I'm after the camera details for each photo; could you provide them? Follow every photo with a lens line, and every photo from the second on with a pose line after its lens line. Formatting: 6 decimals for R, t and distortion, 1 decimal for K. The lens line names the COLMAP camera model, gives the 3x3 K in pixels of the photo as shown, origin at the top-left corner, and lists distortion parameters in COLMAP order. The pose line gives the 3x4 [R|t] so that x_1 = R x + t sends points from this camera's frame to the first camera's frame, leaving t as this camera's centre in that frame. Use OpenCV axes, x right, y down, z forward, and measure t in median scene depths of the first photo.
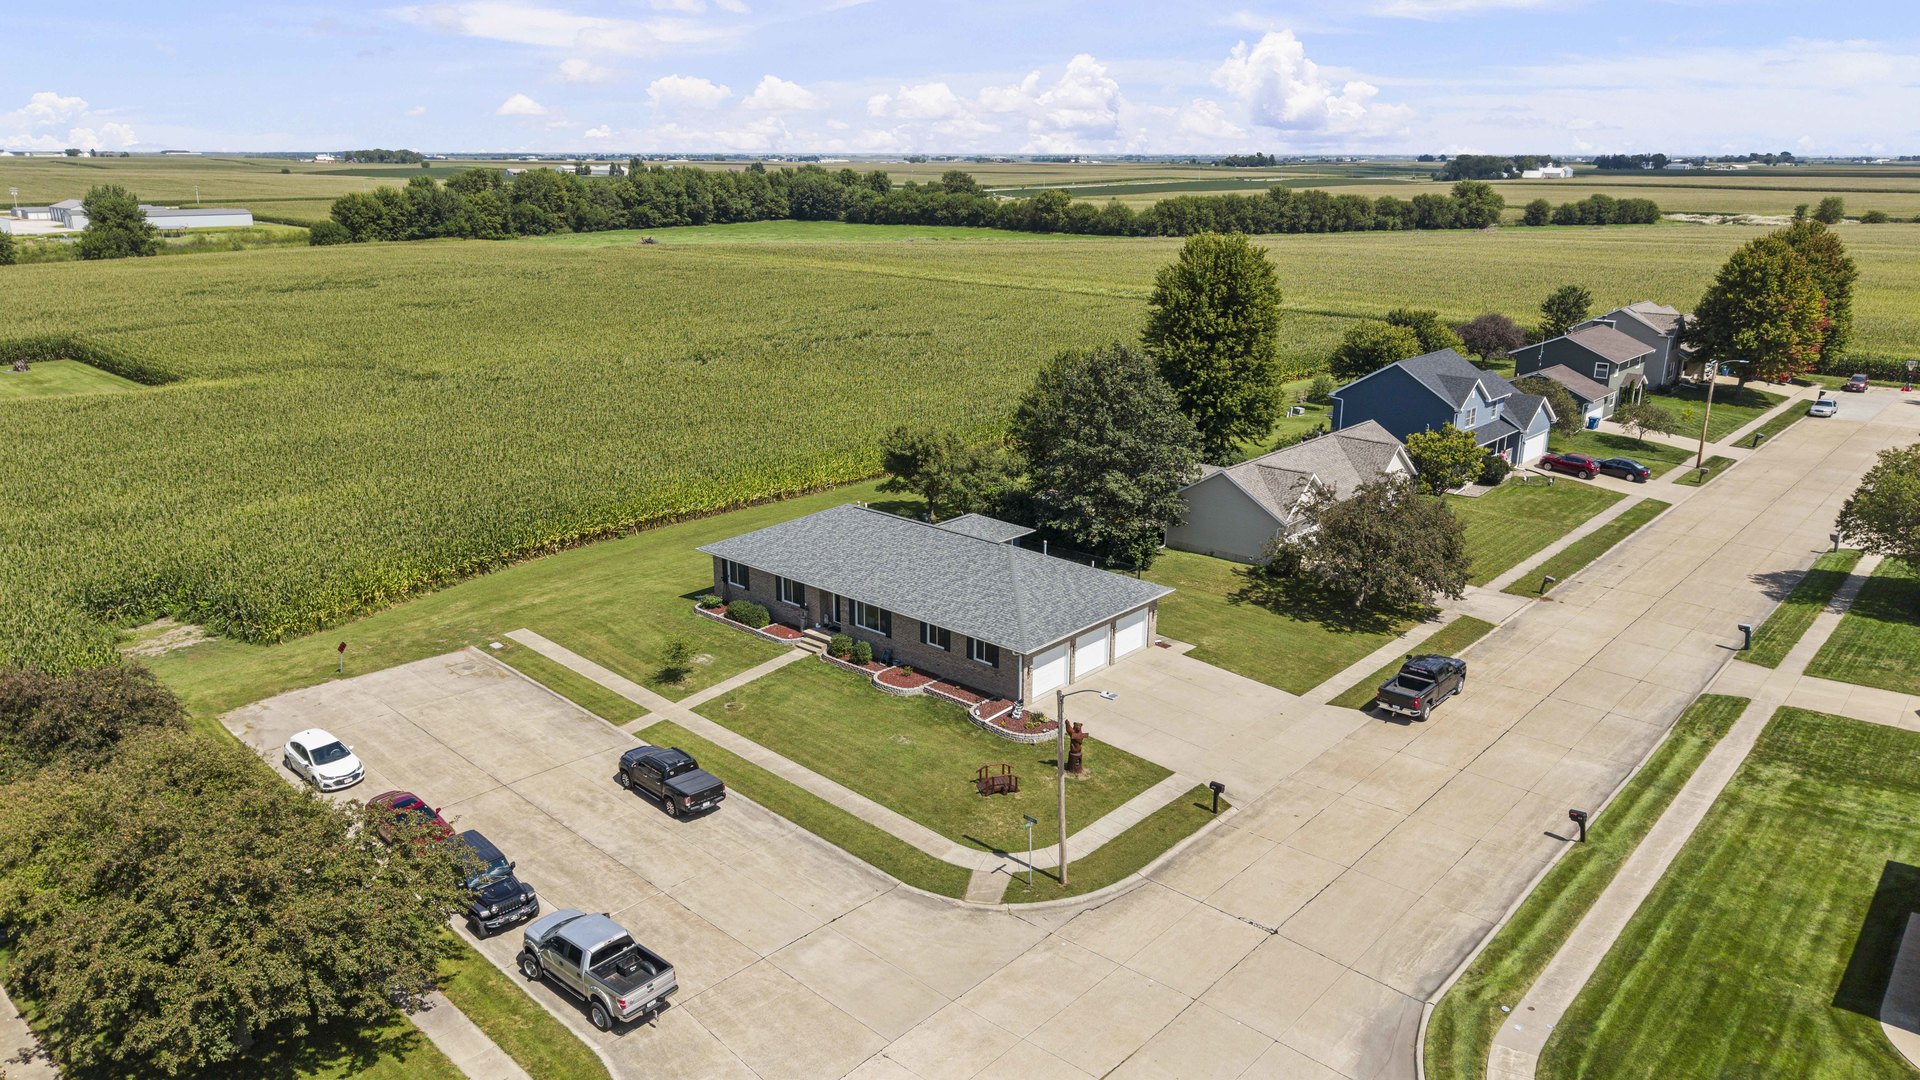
lens RADIAL K [[1287.4, 0, 966.4], [0, 1287.4, 533.5], [0, 0, 1]] dist [0.047694, -0.060431]
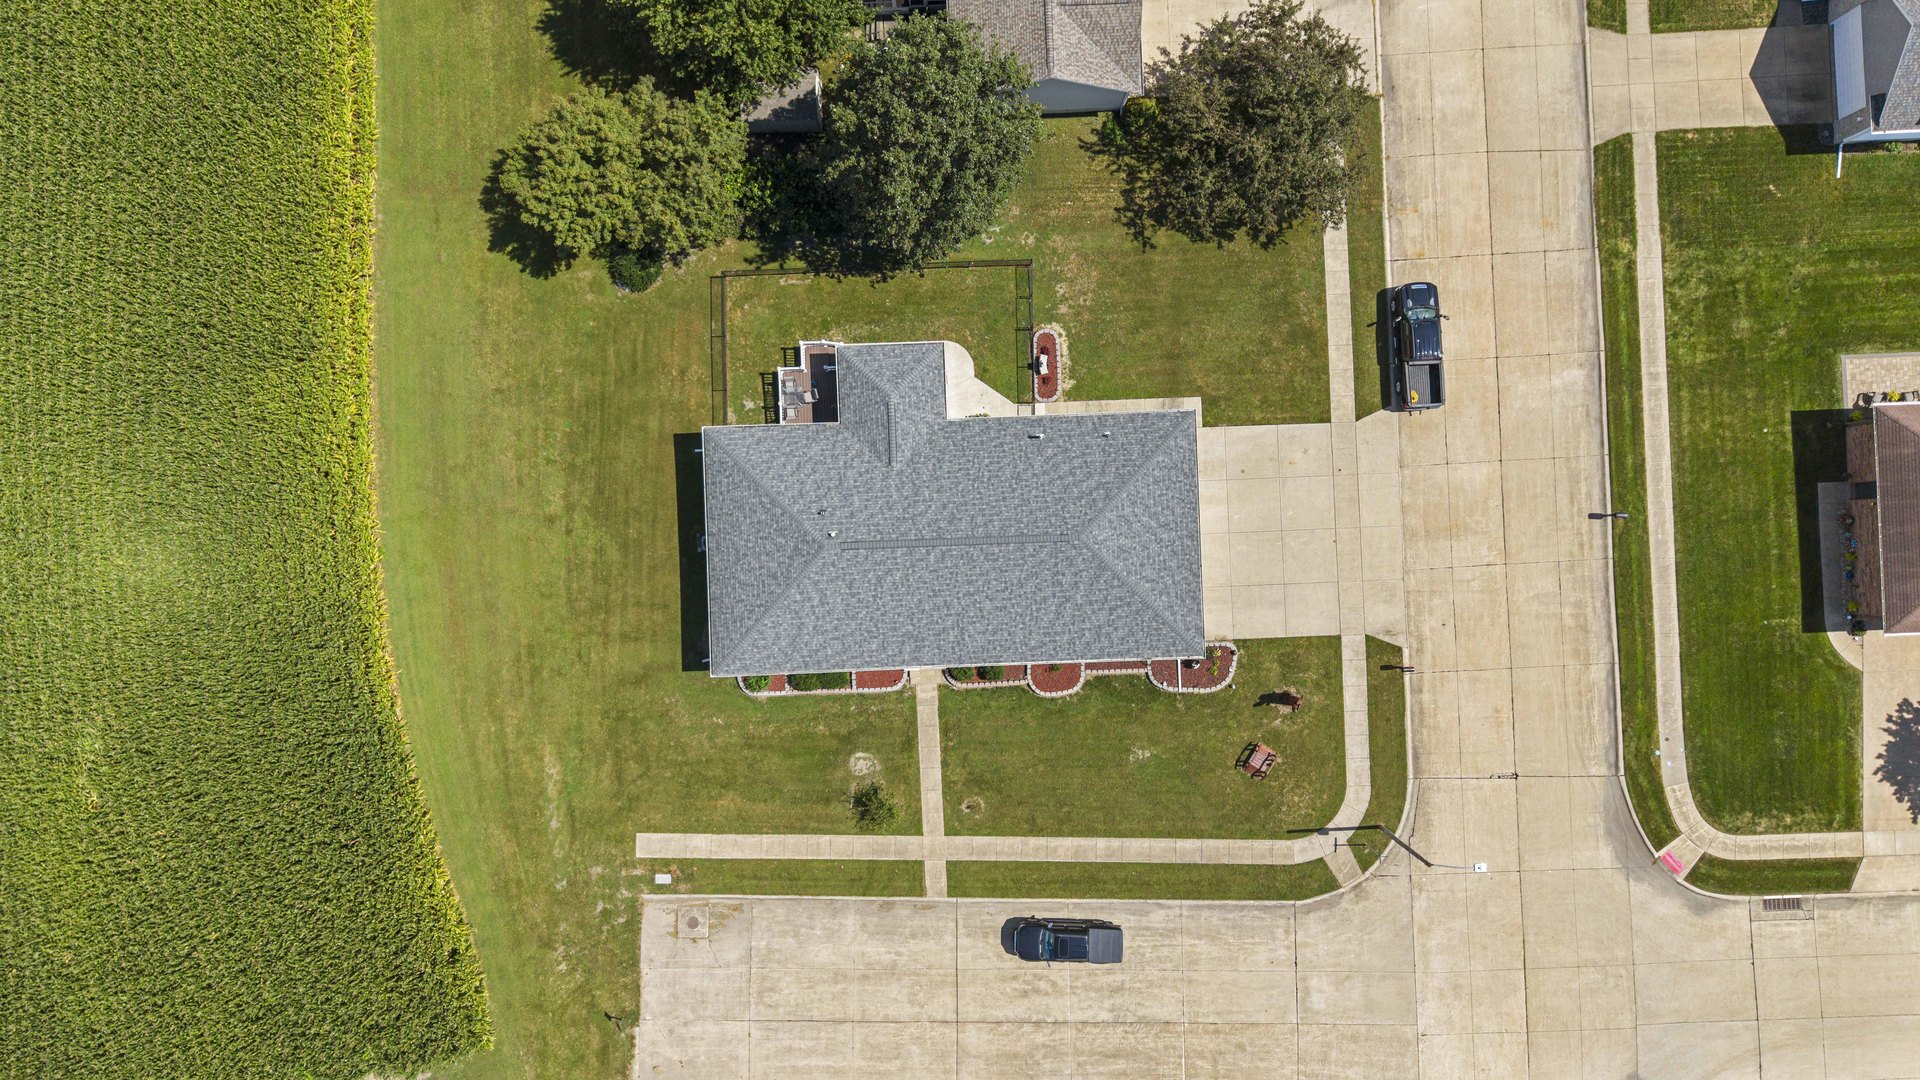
lens RADIAL K [[1287.4, 0, 966.4], [0, 1287.4, 533.5], [0, 0, 1]] dist [0.047694, -0.060431]
pose [[0.723128, -0.690614, 0.011796, -0.034195], [0.189969, 0.215274, 0.957898, -0.878162], [-0.664077, -0.690442, 0.286866, 0.775155]]
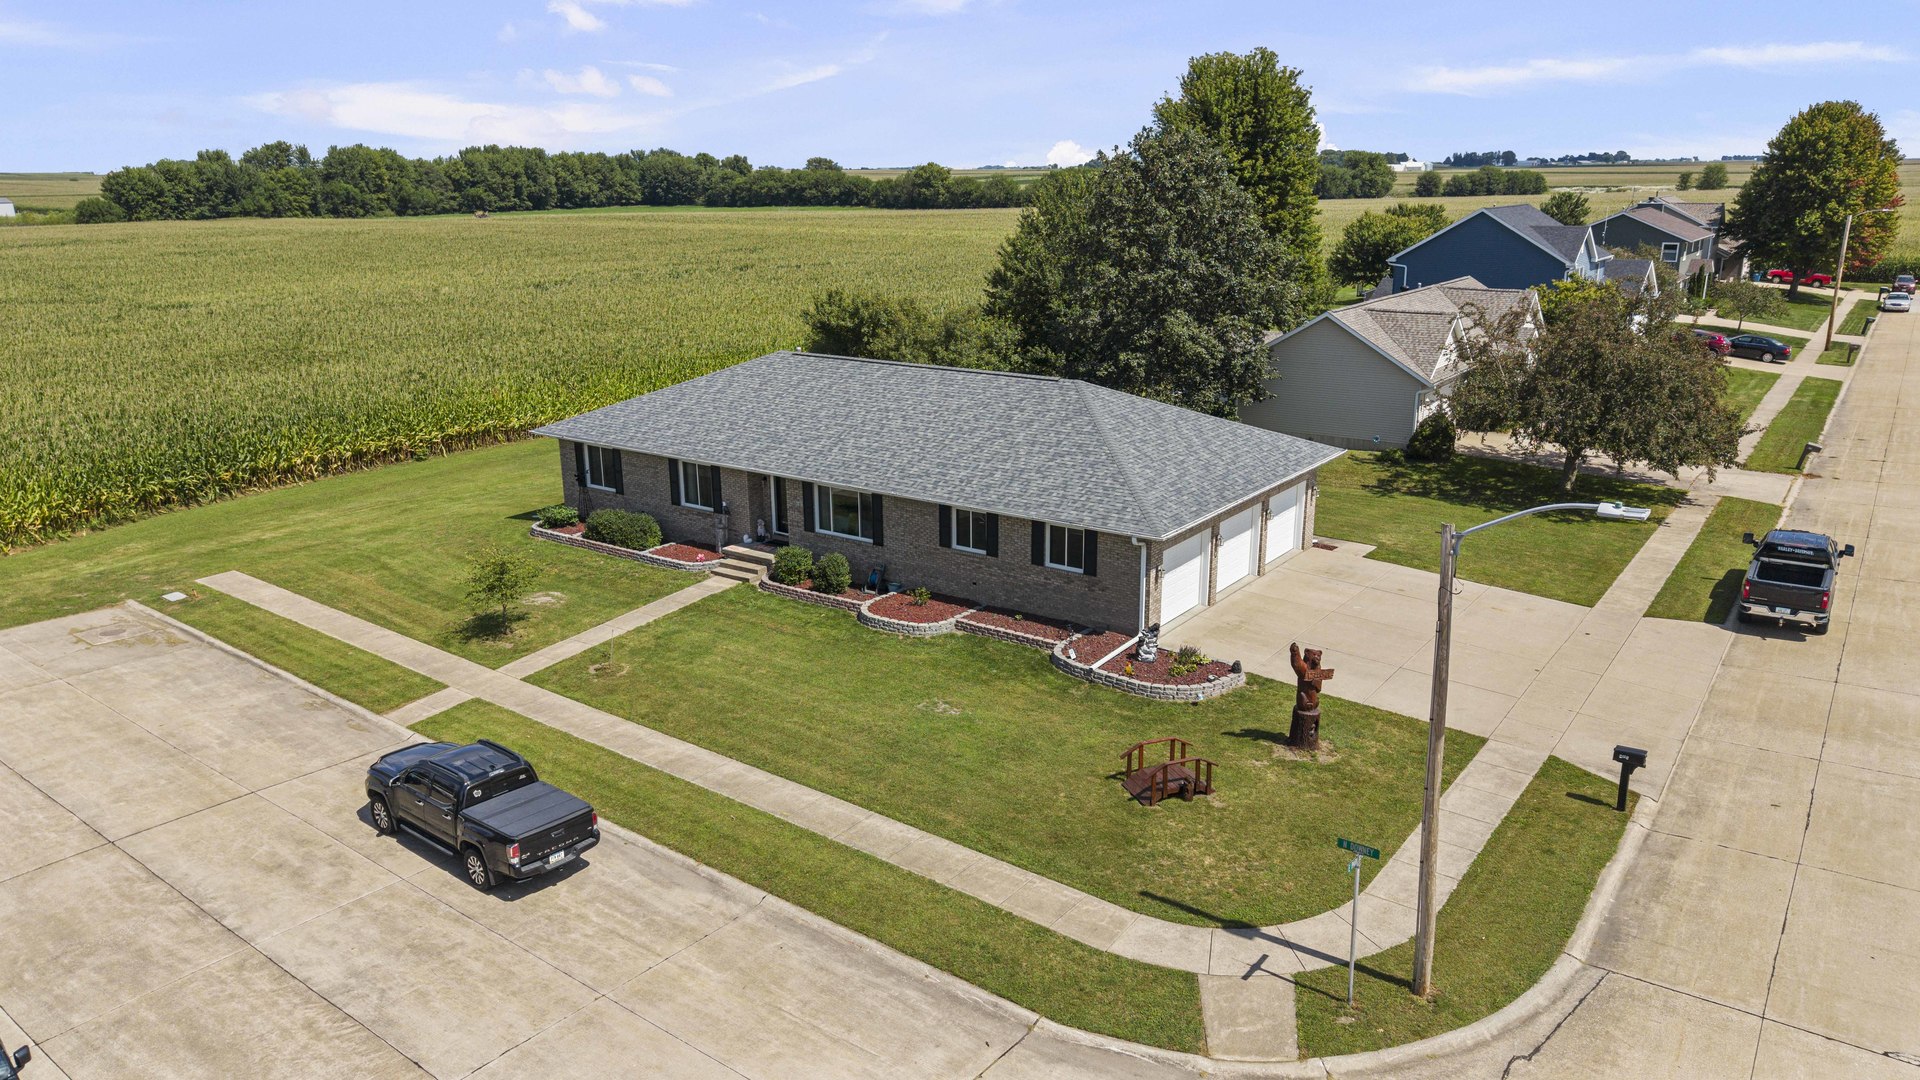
lens RADIAL K [[1317.1, 0, 965.9], [0, 1317.1, 543.2], [0, 0, 1]] dist [0.006230, -0.001979]
pose [[0.994431, -0.039562, 0.097682, -0.076475], [0.040271, 0.999175, -0.005299, 0.082669], [-0.097392, 0.009203, 0.995204, 0.403151]]
